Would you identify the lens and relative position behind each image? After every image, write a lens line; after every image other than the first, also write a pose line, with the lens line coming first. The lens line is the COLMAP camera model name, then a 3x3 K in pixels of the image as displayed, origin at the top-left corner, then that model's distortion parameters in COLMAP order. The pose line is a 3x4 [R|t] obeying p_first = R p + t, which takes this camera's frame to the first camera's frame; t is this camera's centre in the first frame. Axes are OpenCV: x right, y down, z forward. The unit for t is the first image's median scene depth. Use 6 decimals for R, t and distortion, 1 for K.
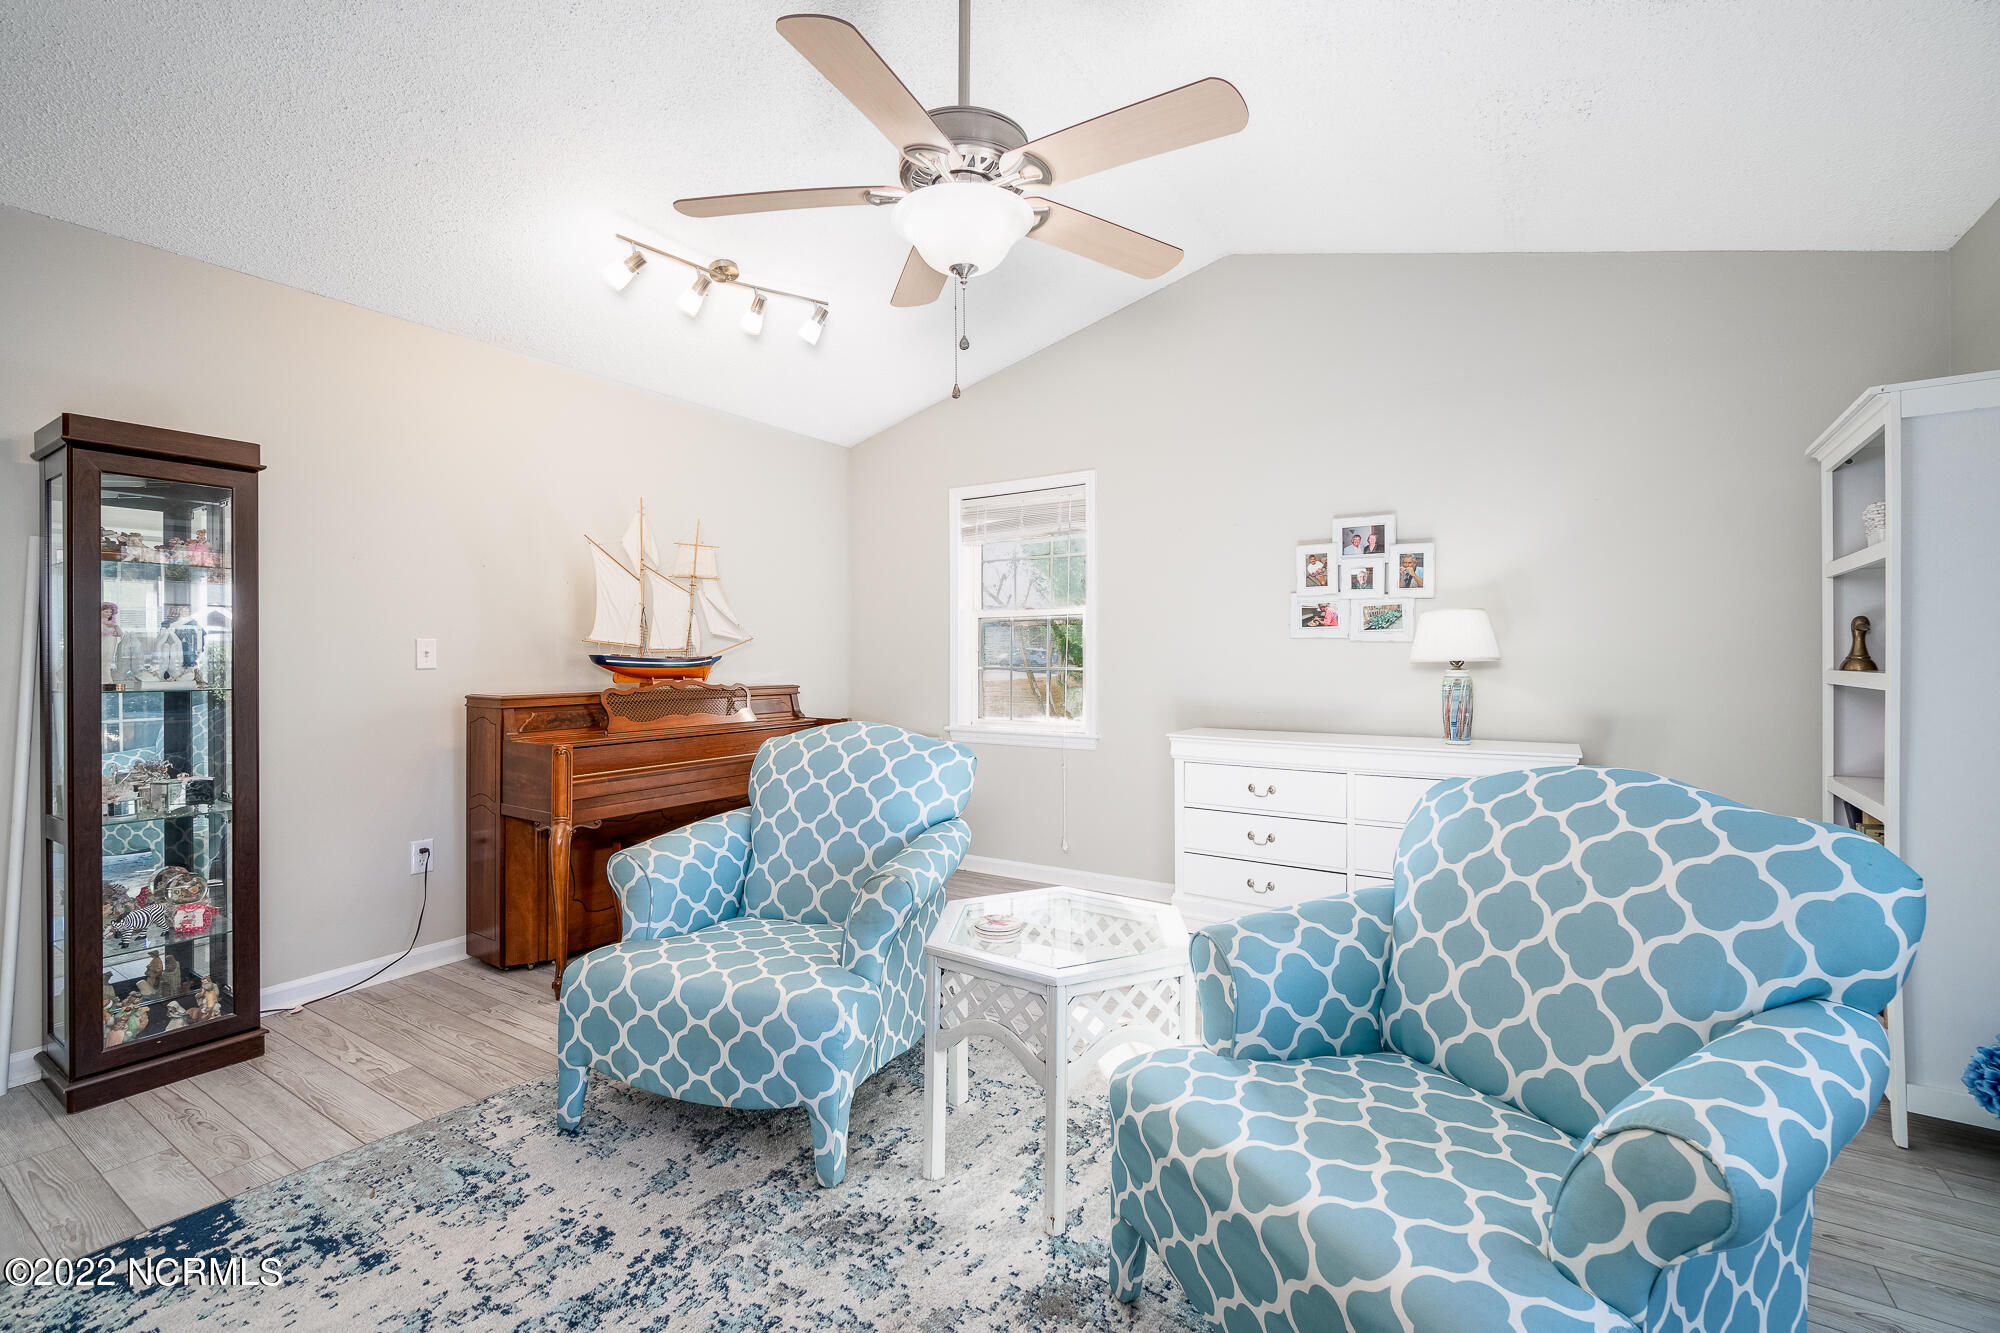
lens RADIAL K [[870.0, 0, 1010.6], [0, 870.0, 655.7], [0, 0, 1]] dist [-0.003384, -0.000435]
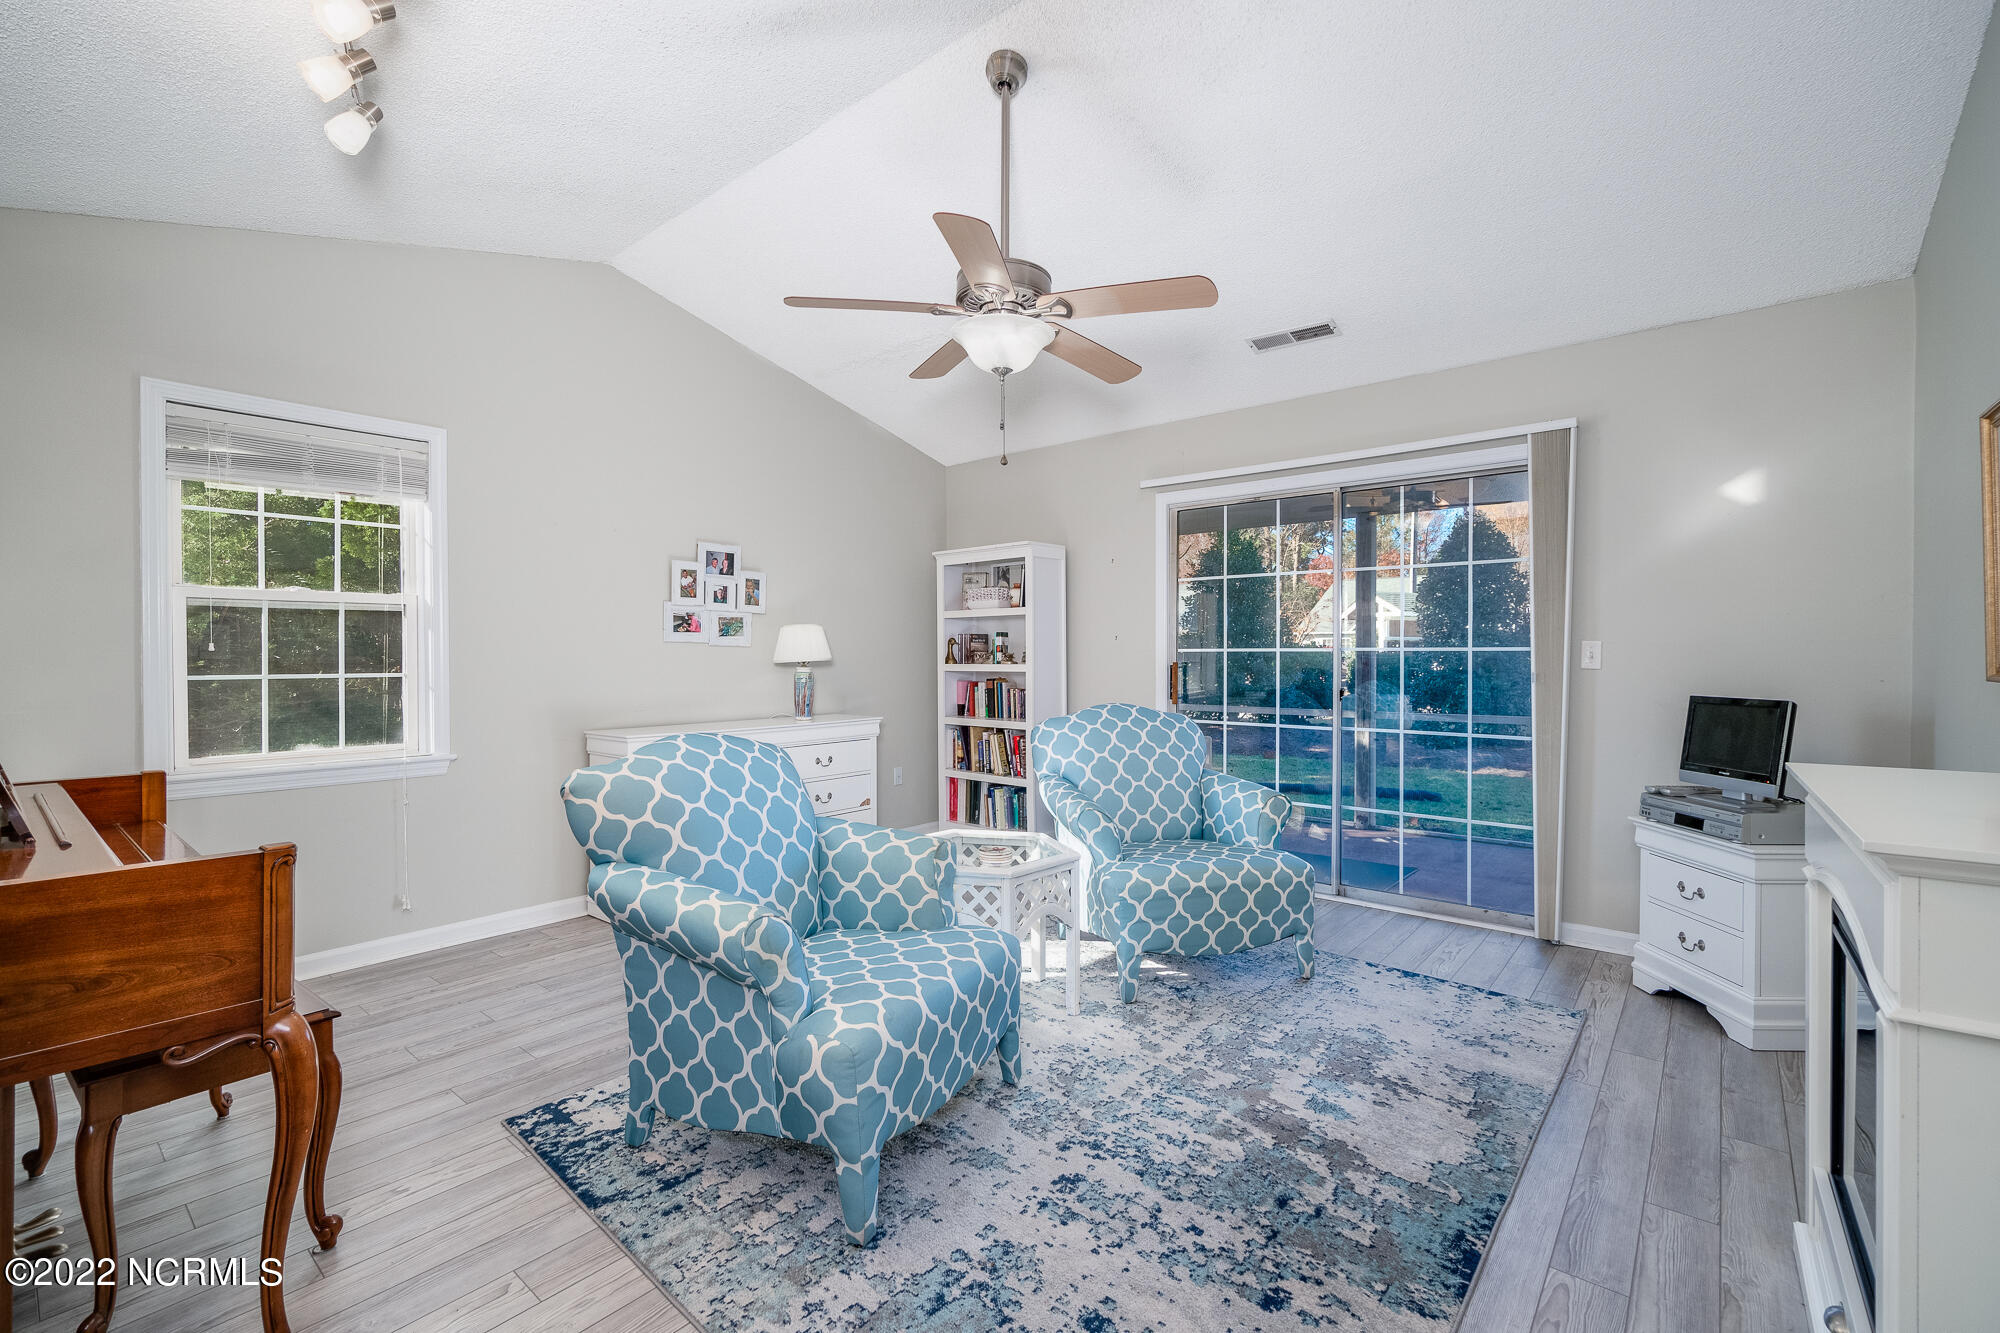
lens RADIAL K [[870.0, 0, 1000.3], [0, 870.0, 662.1], [0, 0, 1]] dist [-0.003384, -0.000435]
pose [[0.126234, -0.006947, 0.991976, -0.764595], [0.003599, 0.999972, 0.006545, 0.000139], [-0.991994, 0.002744, 0.126255, 0.456426]]
